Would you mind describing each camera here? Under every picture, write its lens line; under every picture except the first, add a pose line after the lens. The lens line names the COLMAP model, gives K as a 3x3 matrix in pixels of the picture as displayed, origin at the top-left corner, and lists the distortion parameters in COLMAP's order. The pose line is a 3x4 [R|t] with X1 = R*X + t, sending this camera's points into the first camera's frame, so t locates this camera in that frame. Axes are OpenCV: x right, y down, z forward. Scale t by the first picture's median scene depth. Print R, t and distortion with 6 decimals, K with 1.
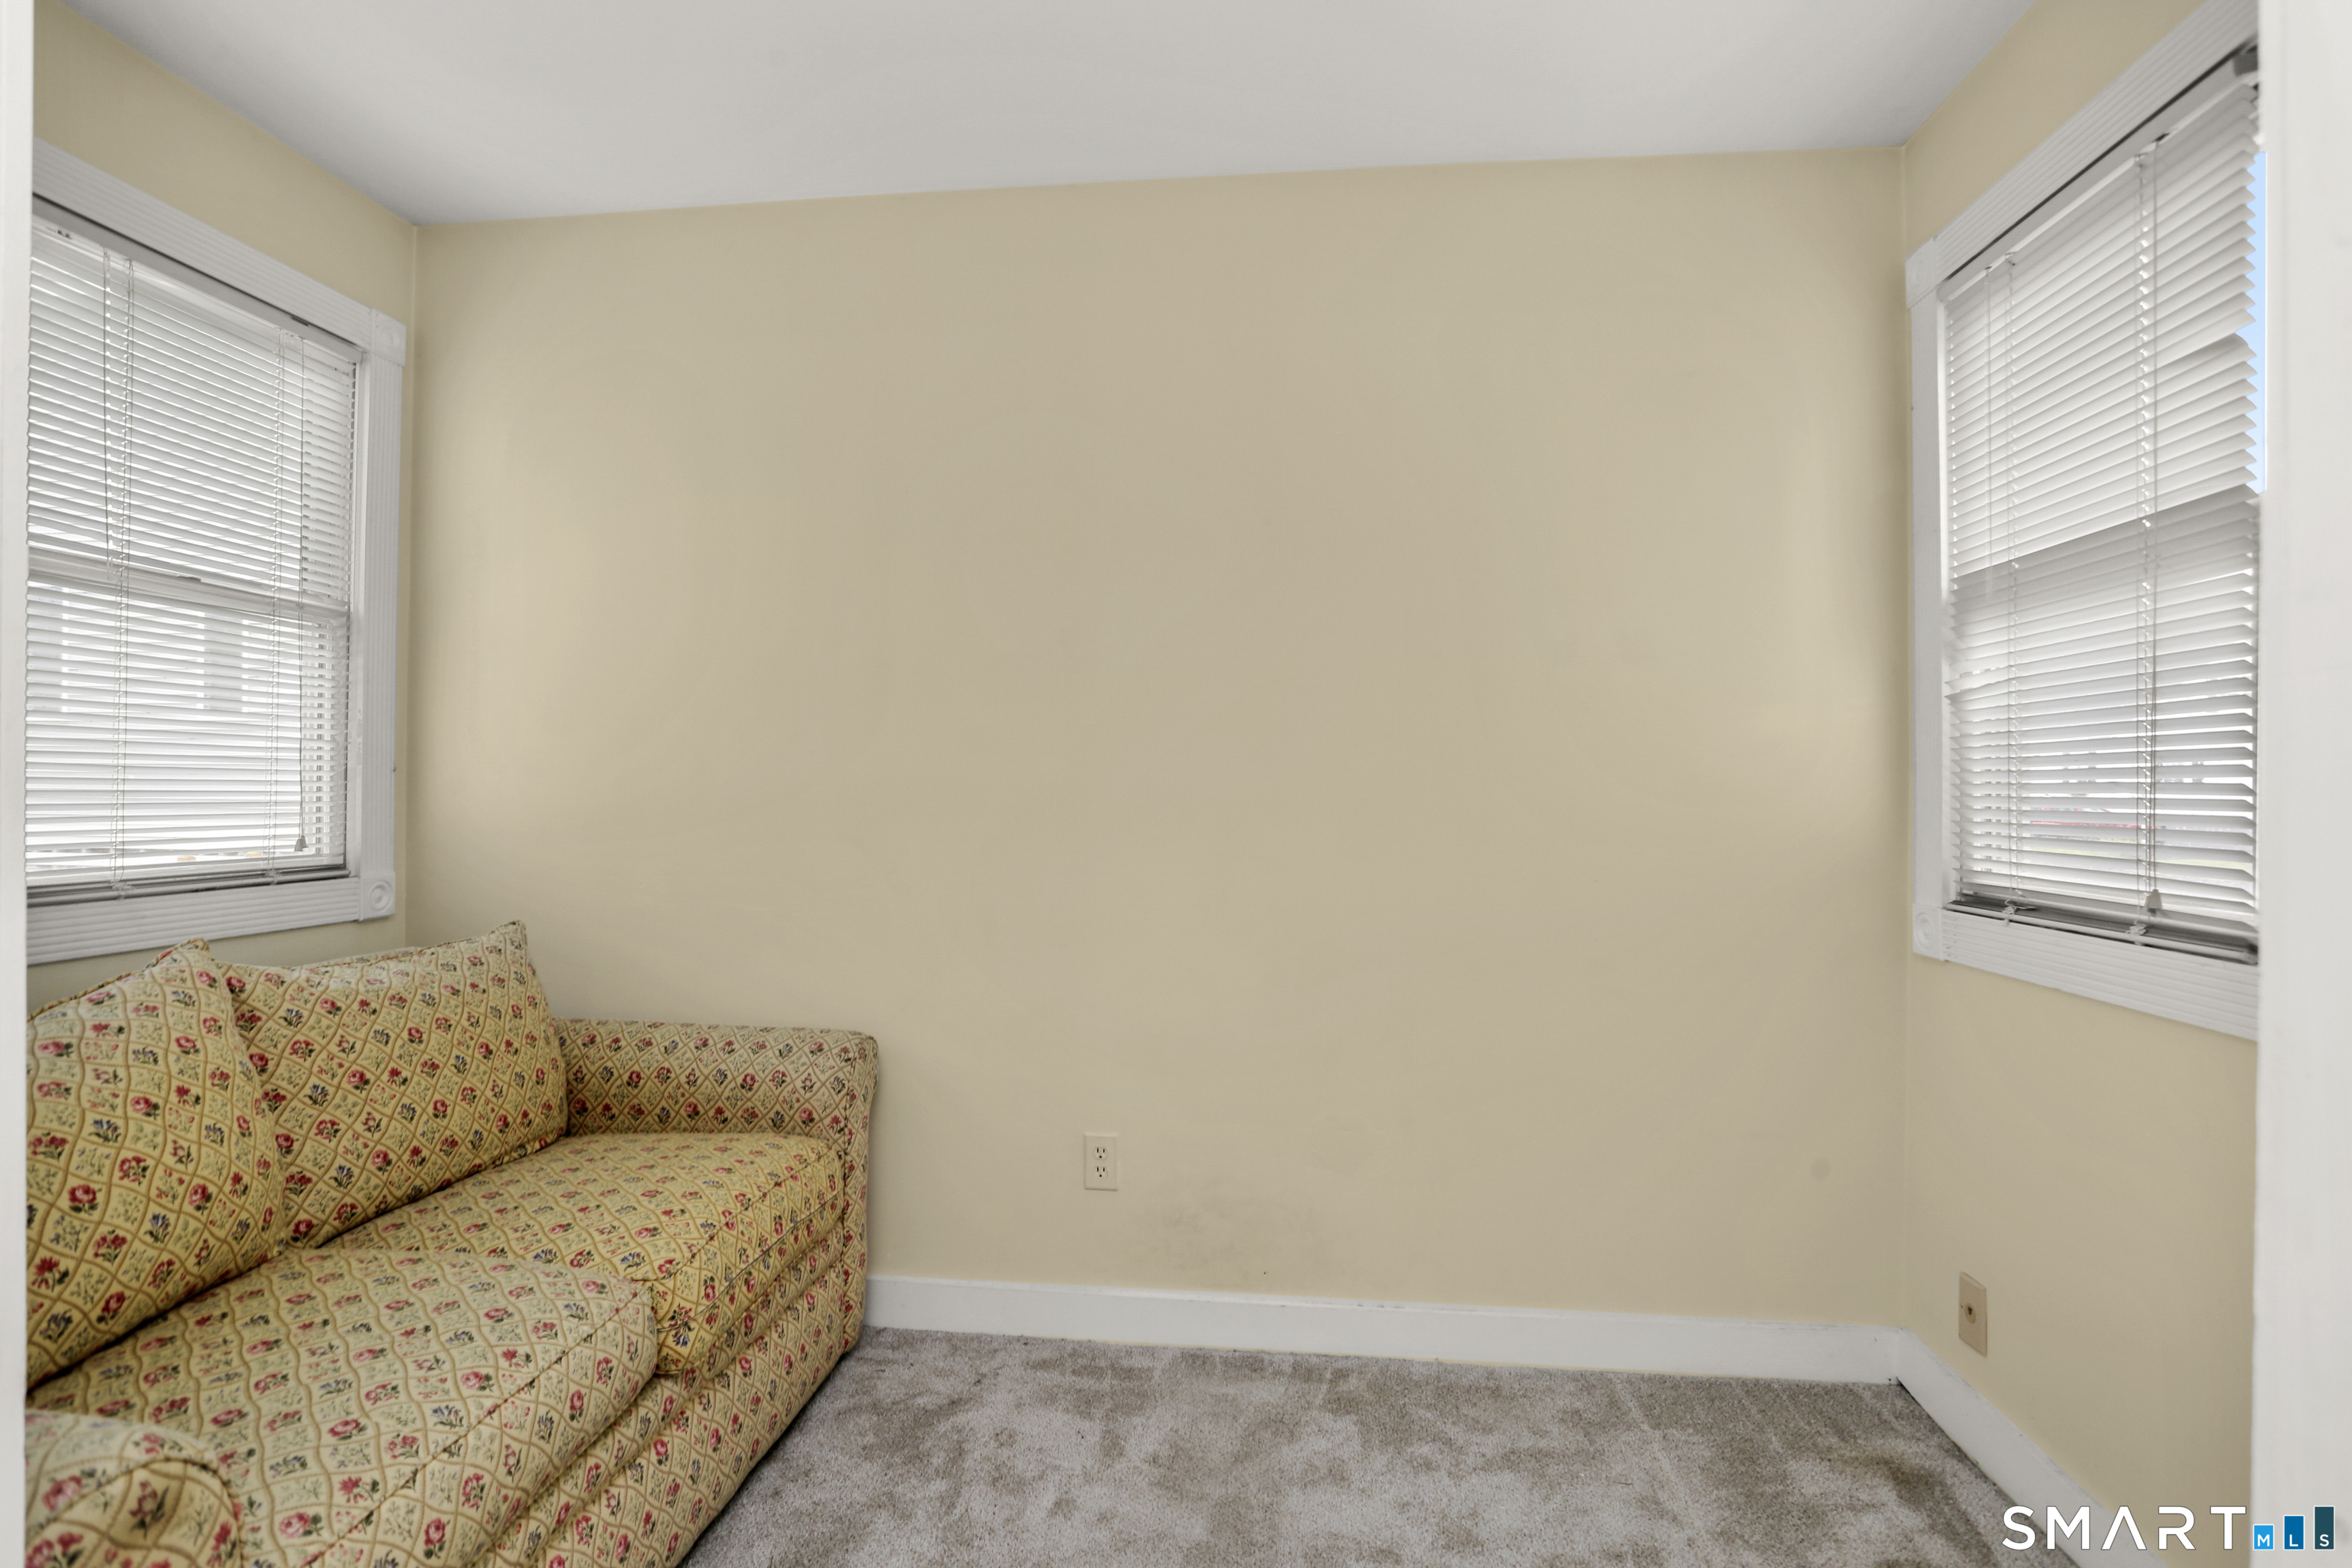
lens RADIAL K [[1151.3, 0, 1184.2], [0, 1151.3, 768.7], [0, 0, 1]] dist [-0.065775, 0.027208]
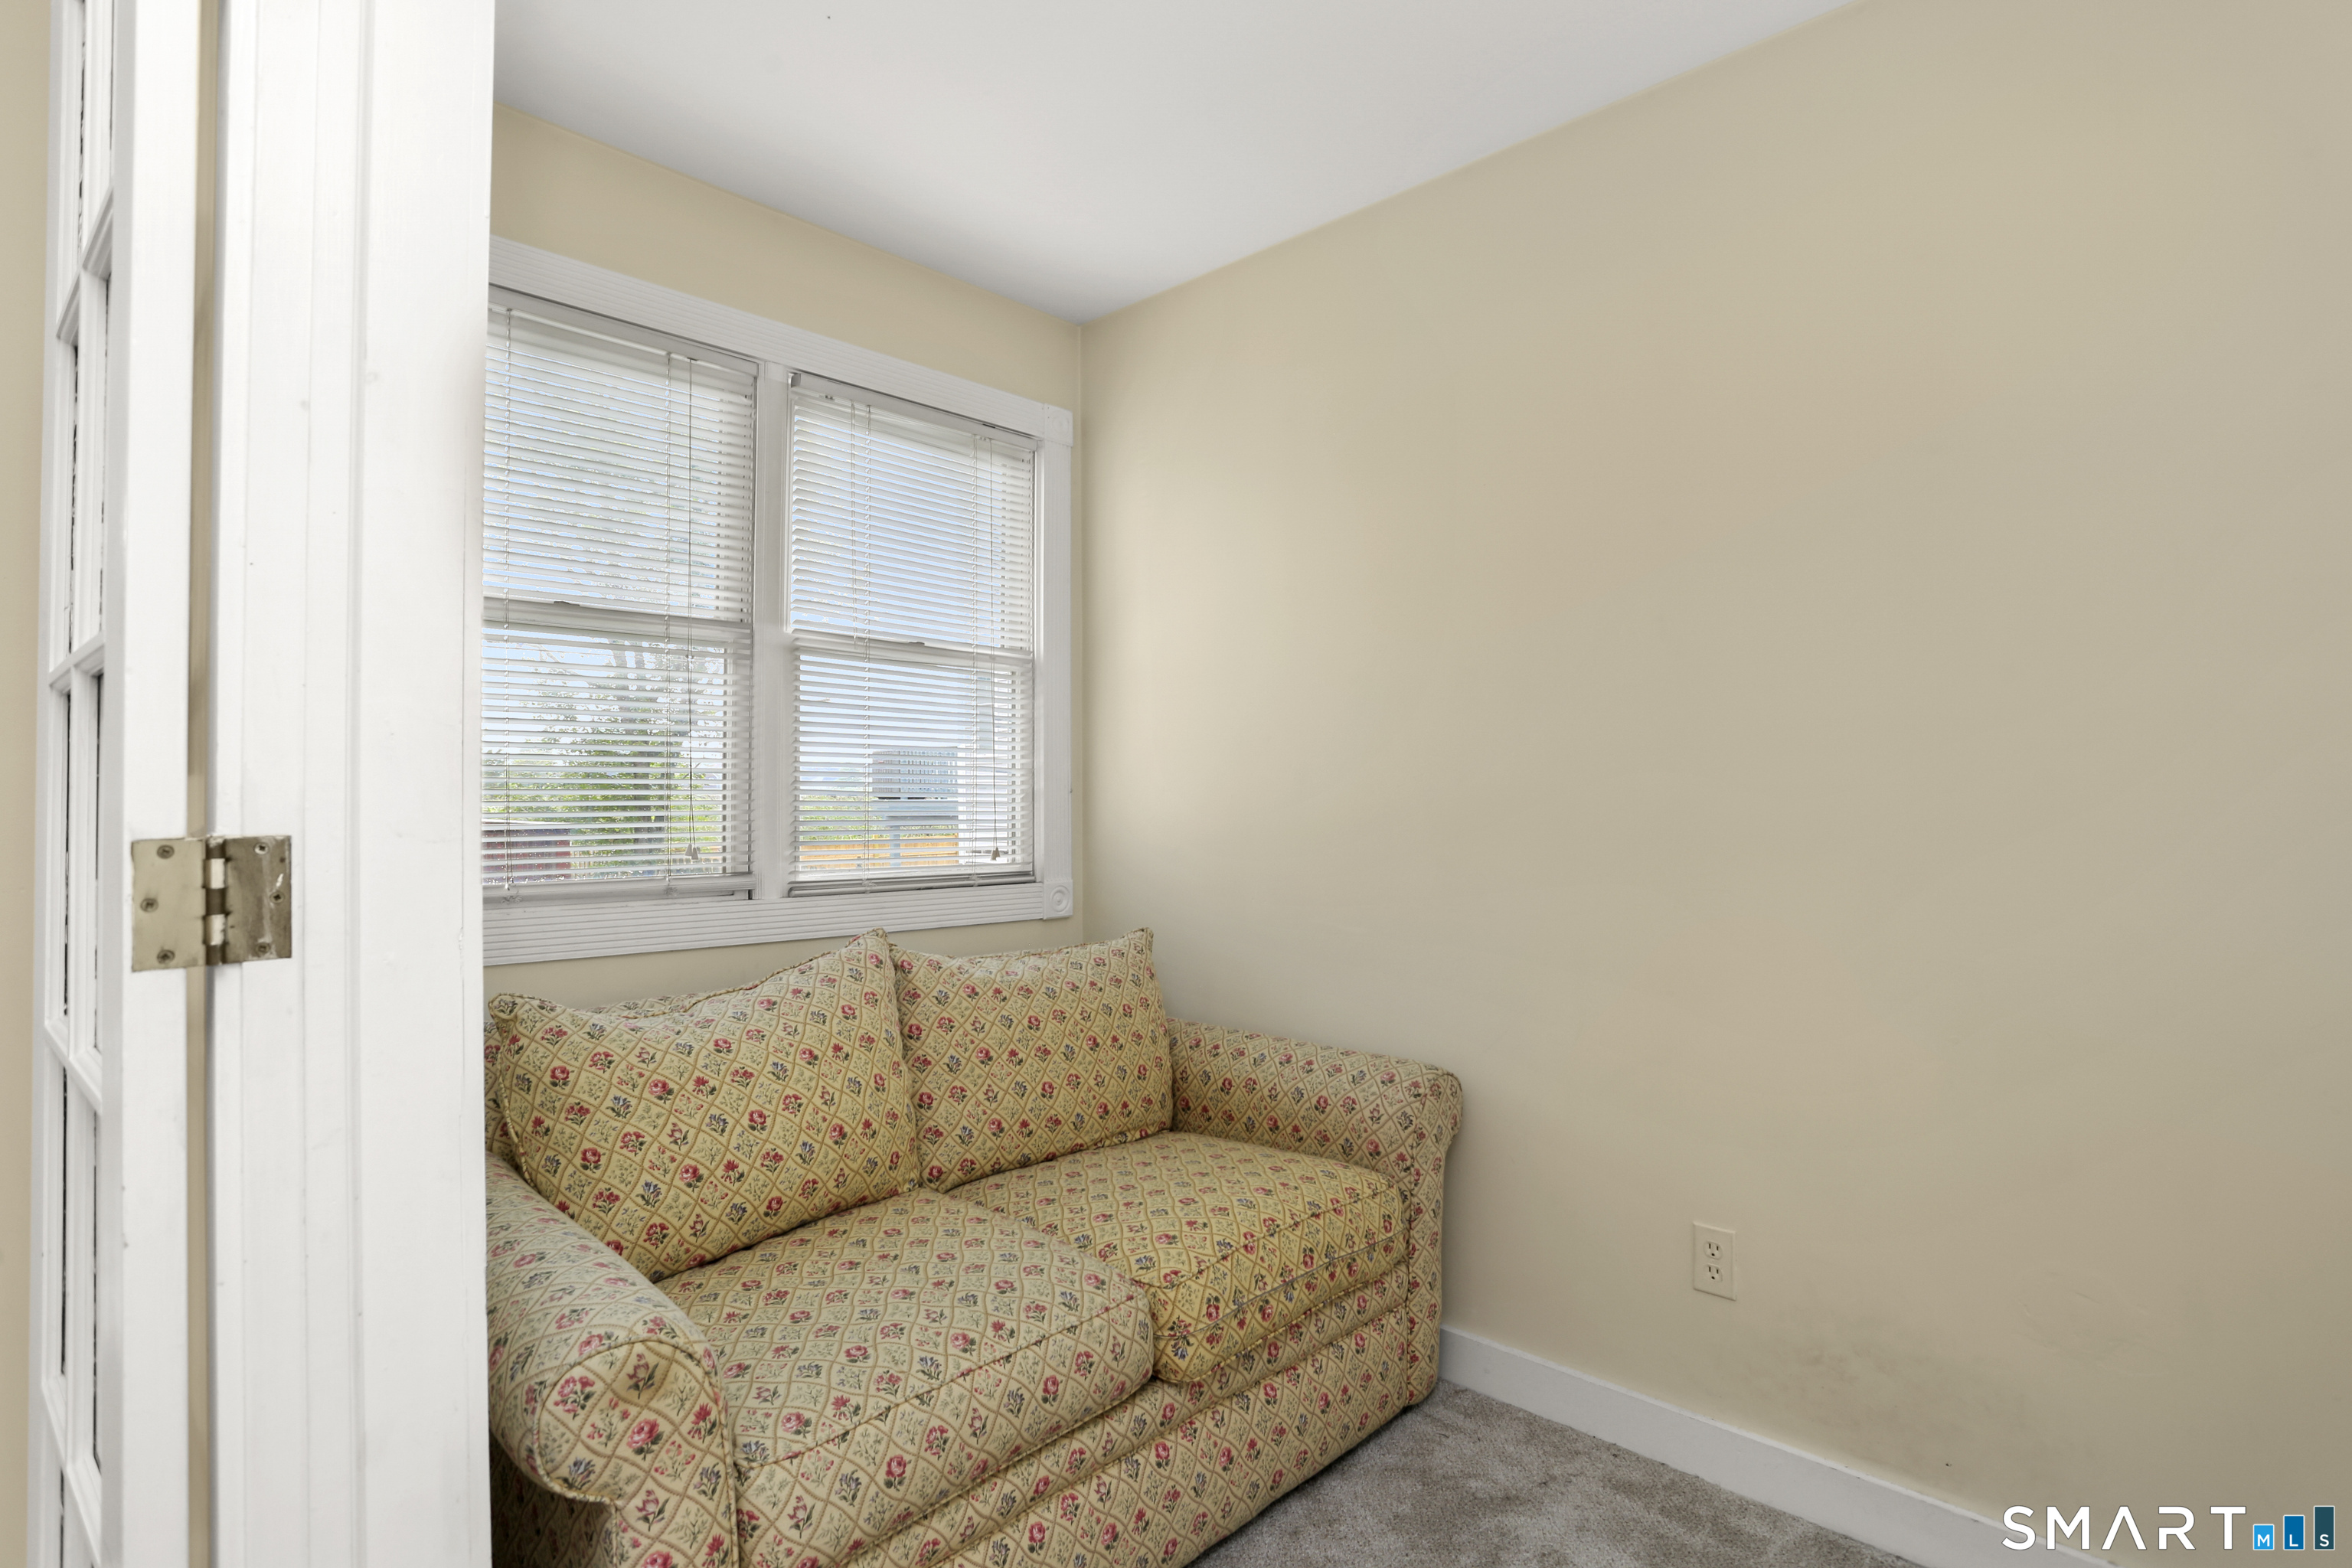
lens RADIAL K [[1148.0, 0, 1220.2], [0, 1148.0, 773.6], [0, 0, 1]] dist [-0.091054, 0.055945]
pose [[0.789370, -0.019599, -0.613604, 0.207777], [0.014248, 0.999806, -0.013605, 0.000881], [0.613752, 0.001996, 0.789496, 0.213237]]
